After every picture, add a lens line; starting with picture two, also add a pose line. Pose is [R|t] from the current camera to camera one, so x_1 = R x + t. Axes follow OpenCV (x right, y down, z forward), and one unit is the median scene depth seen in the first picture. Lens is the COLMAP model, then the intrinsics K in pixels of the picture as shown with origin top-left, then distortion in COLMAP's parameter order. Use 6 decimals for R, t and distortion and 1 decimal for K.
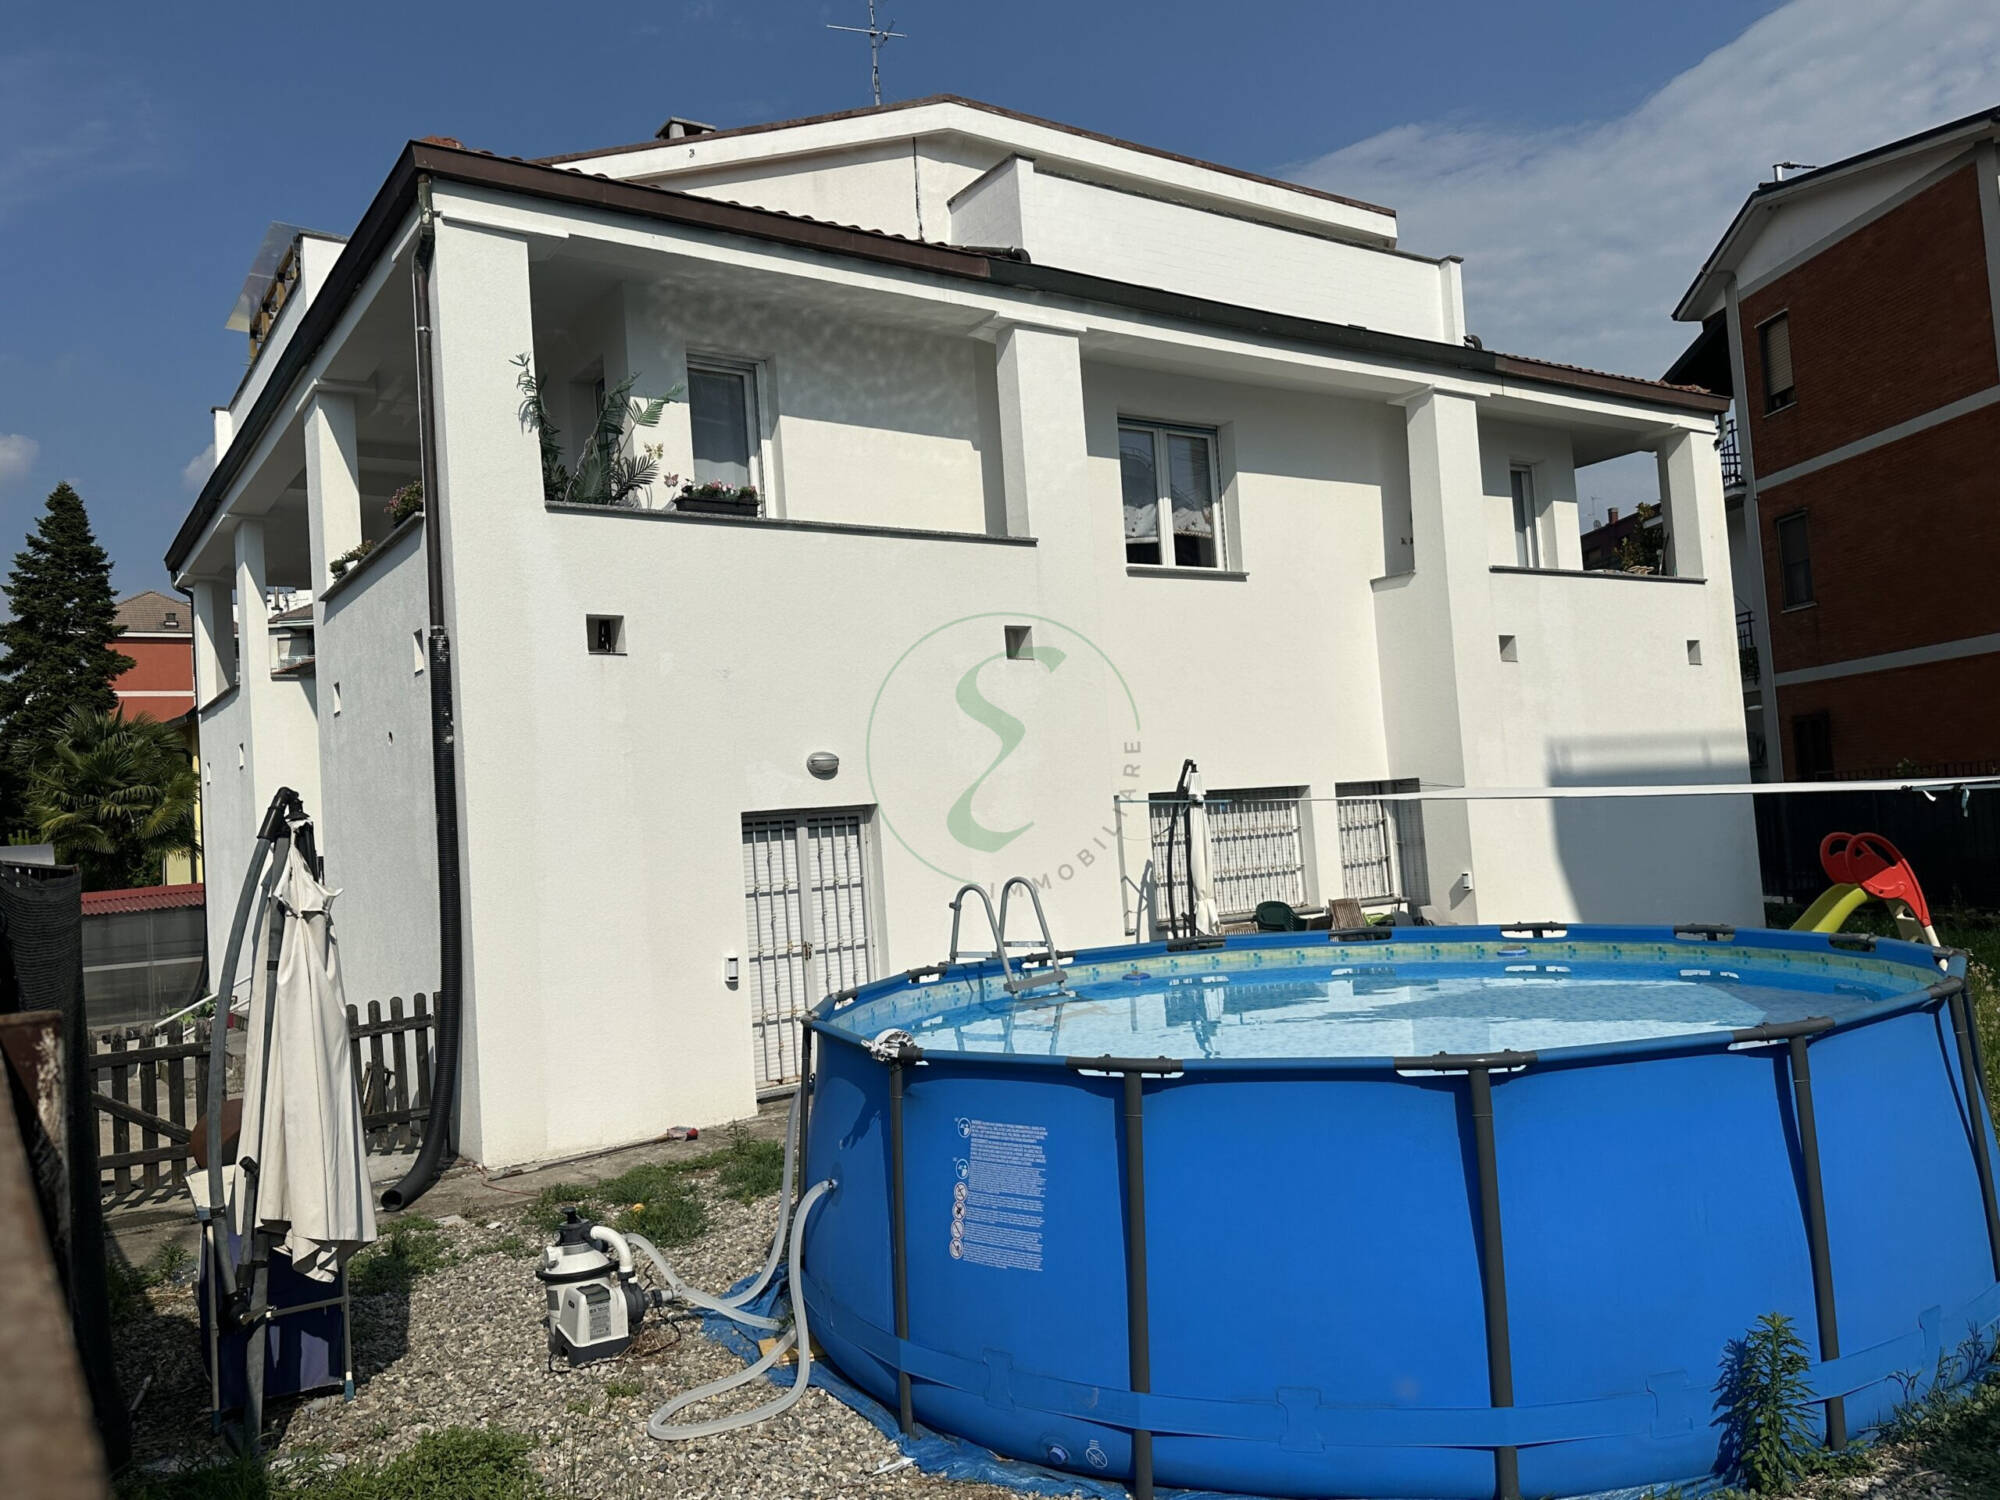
lens RADIAL K [[1502.2, 0, 1000.0], [0, 1502.2, 750.0], [0, 0, 1]] dist [0.099398, 0.002132]
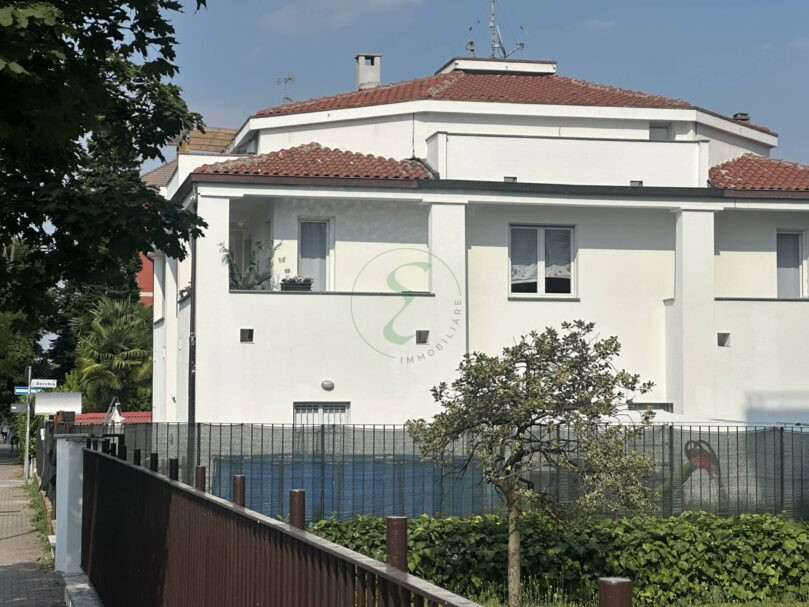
lens RADIAL K [[1821.7, 0, 404.5], [0, 1821.7, 303.5], [0, 0, 1]] dist [0.040977, 32.302786]
pose [[0.923625, 0.047221, -0.380378, 0.909076], [-0.043459, 0.998884, 0.018477, -0.148629], [0.380827, -0.000534, 0.924646, -1.421089]]
